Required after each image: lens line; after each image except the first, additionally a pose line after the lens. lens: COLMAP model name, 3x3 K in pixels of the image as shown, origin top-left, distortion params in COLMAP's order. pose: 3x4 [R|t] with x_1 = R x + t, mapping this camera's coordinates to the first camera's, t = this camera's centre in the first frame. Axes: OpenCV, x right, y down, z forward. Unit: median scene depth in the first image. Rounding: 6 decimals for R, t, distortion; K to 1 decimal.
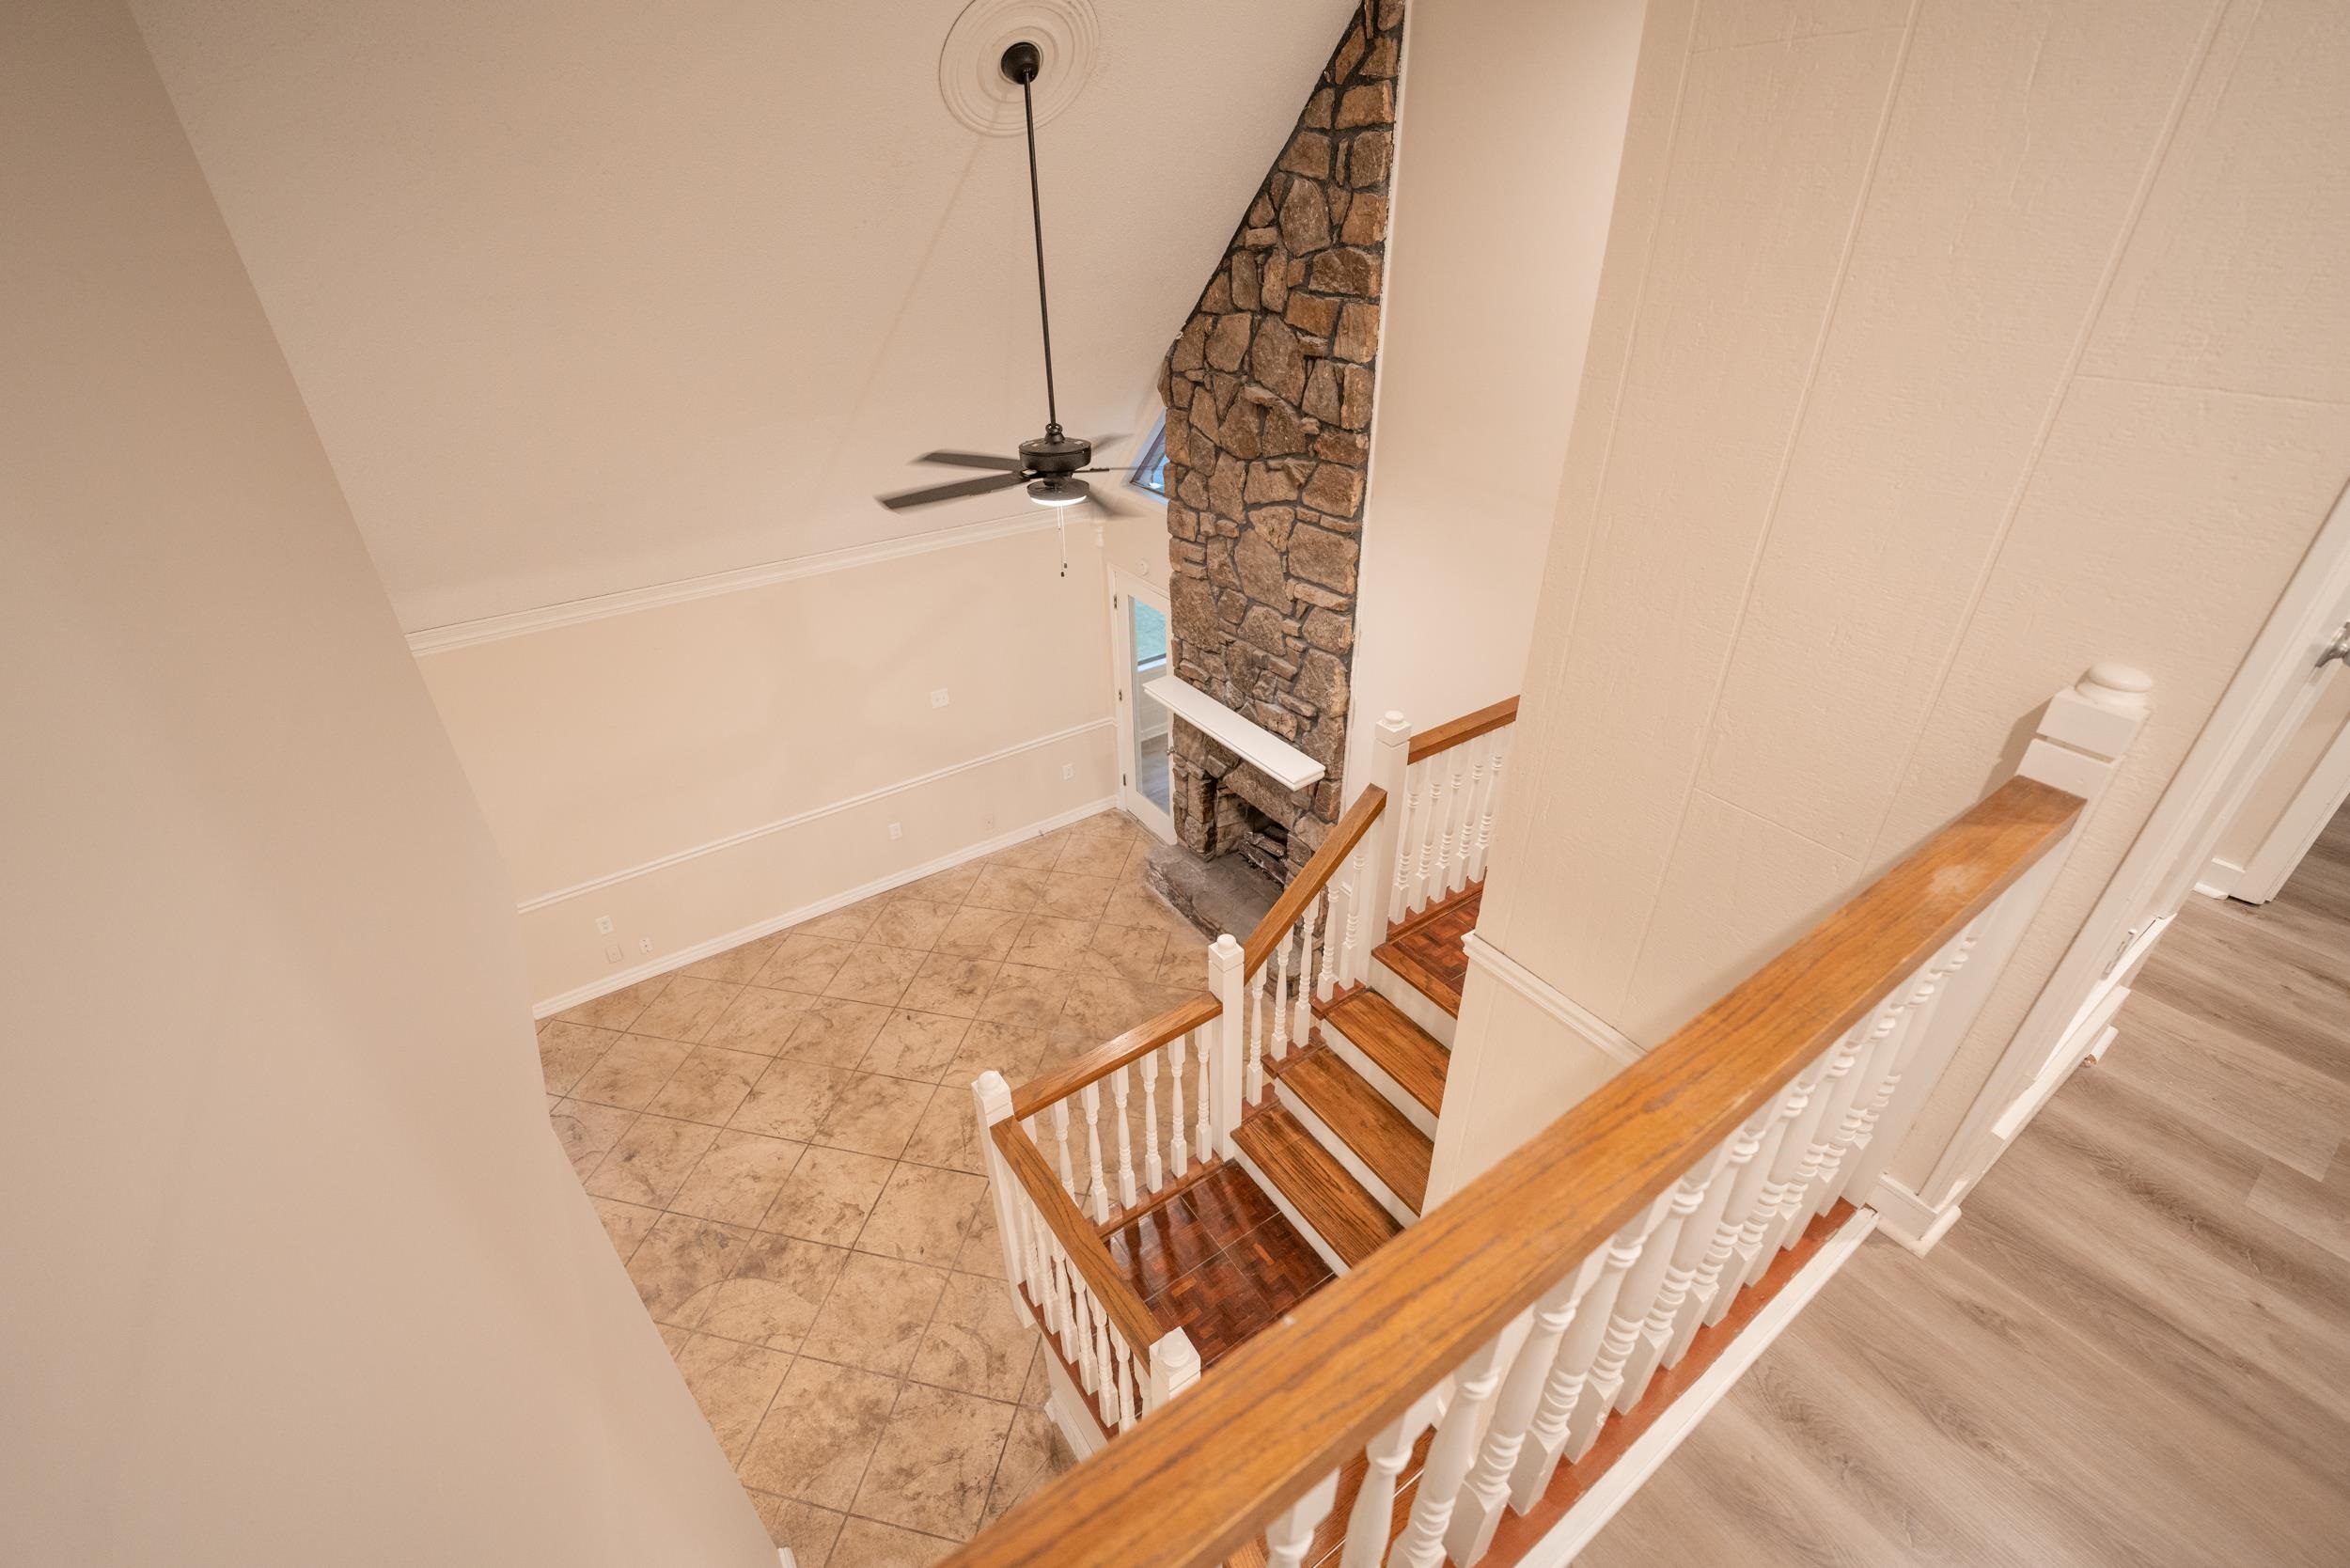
lens RADIAL K [[972.6, 0, 1176.3], [0, 972.6, 781.3], [0, 0, 1]] dist [-0.020592, -0.000155]
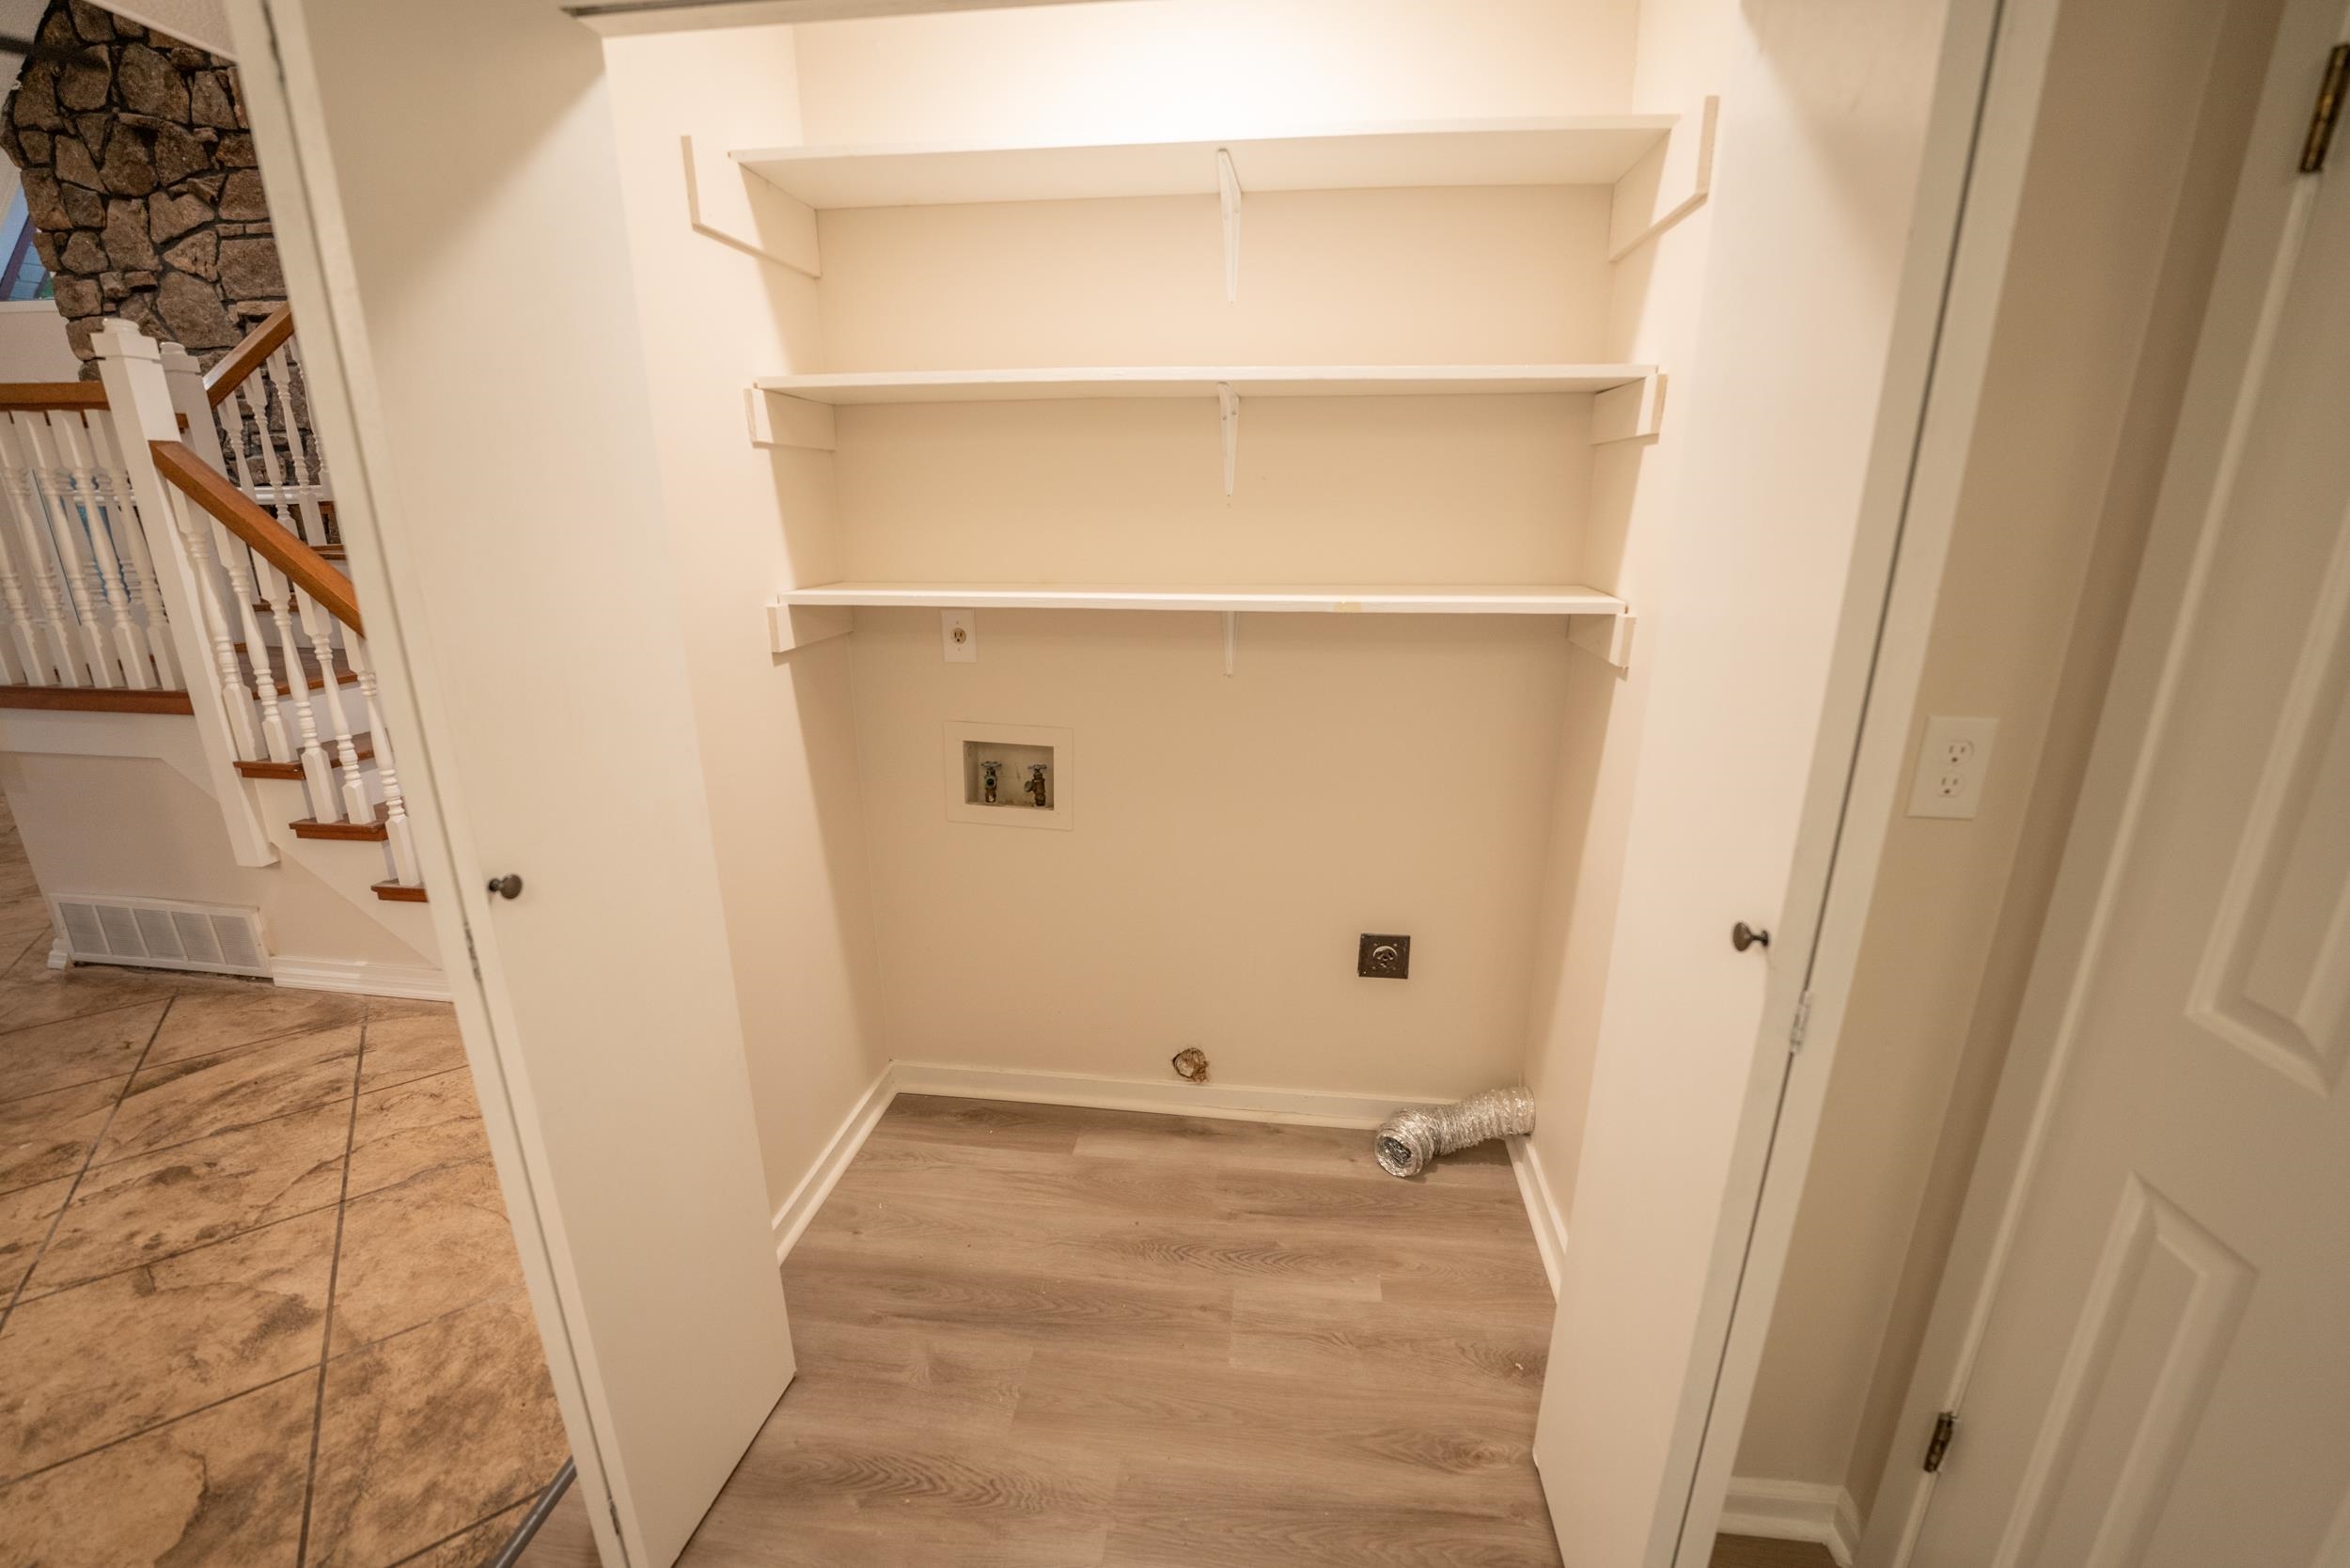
lens RADIAL K [[945.1, 0, 1177.3], [0, 945.1, 786.0], [0, 0, 1]] dist [-0.039366, 0.006934]
pose [[0.655318, -0.200033, 0.728385, -0.029081], [0.377398, 0.922018, -0.086330, 0.742607], [-0.654316, 0.331464, 0.679708, -0.153997]]
